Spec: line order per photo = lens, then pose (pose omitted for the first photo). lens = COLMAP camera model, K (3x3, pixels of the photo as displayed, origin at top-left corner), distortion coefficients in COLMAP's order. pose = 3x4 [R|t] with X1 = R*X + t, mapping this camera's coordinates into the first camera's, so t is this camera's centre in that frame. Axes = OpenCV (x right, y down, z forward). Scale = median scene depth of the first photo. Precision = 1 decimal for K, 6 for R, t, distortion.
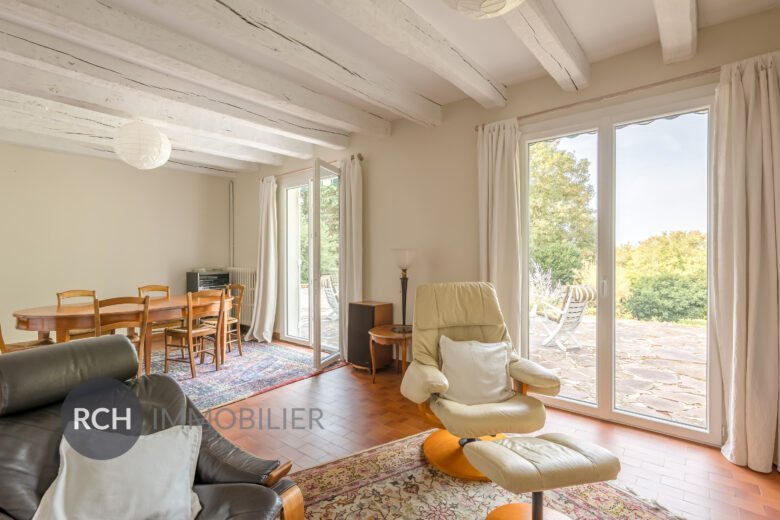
lens RADIAL K [[373.3, 0, 390.0], [0, 373.3, 260.0], [0, 0, 1]] dist [-0.002921, -0.000336]
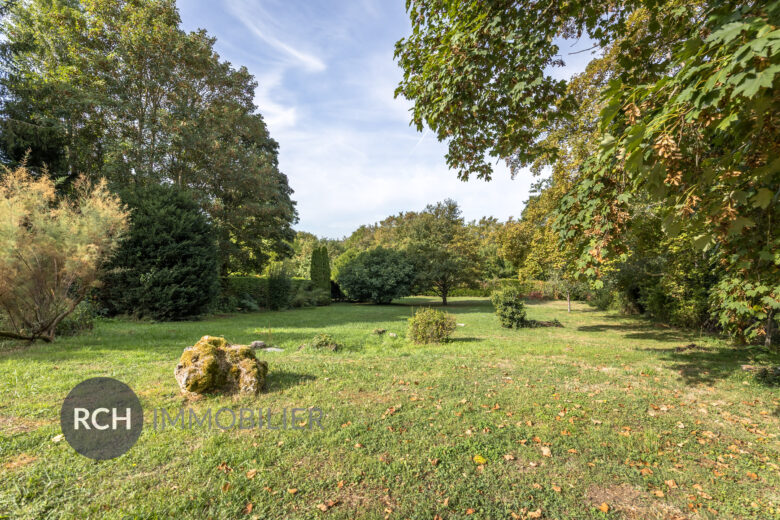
lens RADIAL K [[339.6, 0, 390.0], [0, 339.6, 260.0], [0, 0, 1]] dist [-0.001966, -0.000032]
pose [[0.868584, -0.019657, 0.495151, 0.387237], [0.003547, 0.999434, 0.033456, 0.039625], [-0.495528, -0.027303, 0.868163, 0.306004]]
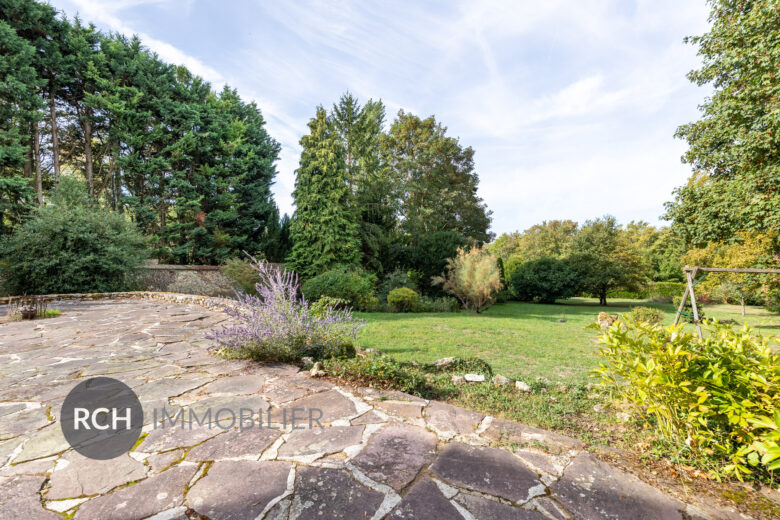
lens RADIAL K [[326.0, 0, 393.2], [0, 326.0, 259.5], [0, 0, 1]] dist [0.000584, 0.000153]
pose [[0.980932, -0.032499, 0.191615, 0.127000], [0.027375, 0.999195, 0.029326, 0.000456], [-0.192414, -0.023521, 0.981032, 0.152164]]
